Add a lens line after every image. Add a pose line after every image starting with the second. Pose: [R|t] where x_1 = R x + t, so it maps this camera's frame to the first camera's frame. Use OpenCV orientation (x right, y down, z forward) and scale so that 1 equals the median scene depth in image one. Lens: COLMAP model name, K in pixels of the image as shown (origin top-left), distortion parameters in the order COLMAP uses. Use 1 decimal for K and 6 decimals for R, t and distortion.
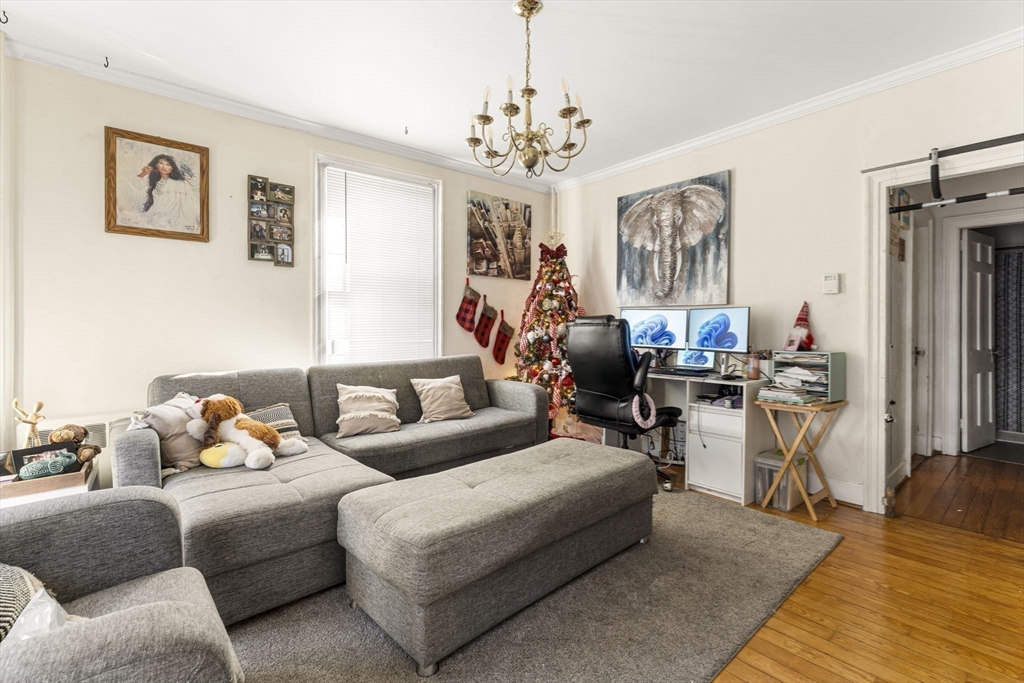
lens RADIAL K [[467.7, 0, 512.6], [0, 467.7, 326.8], [0, 0, 1]] dist [-0.002939, -0.000451]
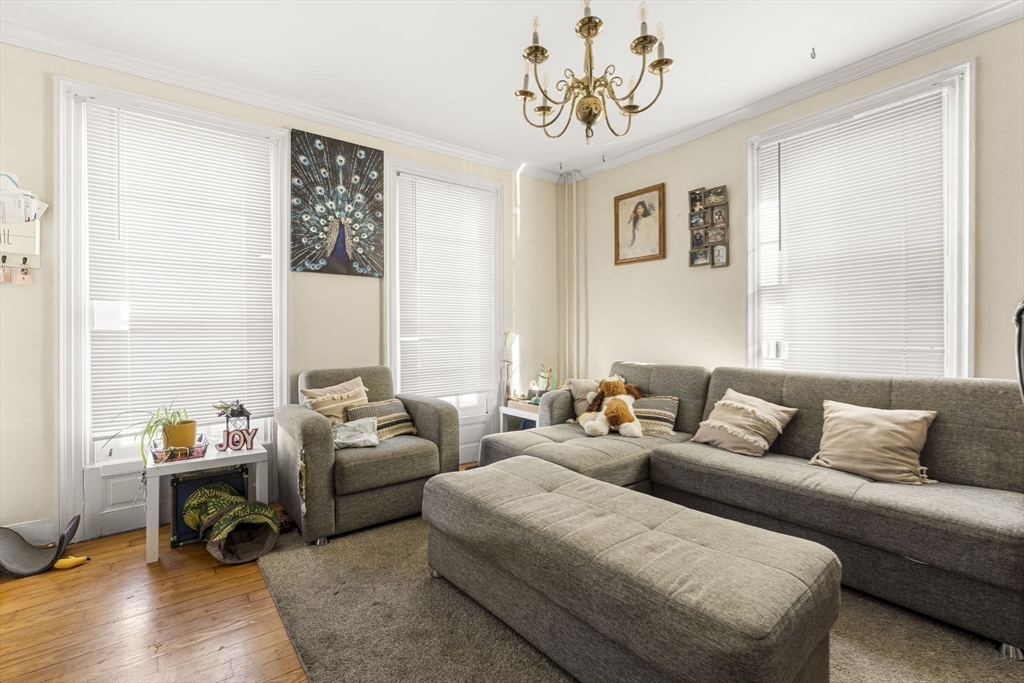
lens RADIAL K [[467.7, 0, 510.7], [0, 467.7, 331.2], [0, 0, 1]] dist [-0.002939, -0.000451]
pose [[-0.078249, 0.003289, -0.996928, 0.466496], [0.000782, 0.999994, 0.003237, 0.004820], [0.996934, -0.000527, -0.078251, 0.524572]]
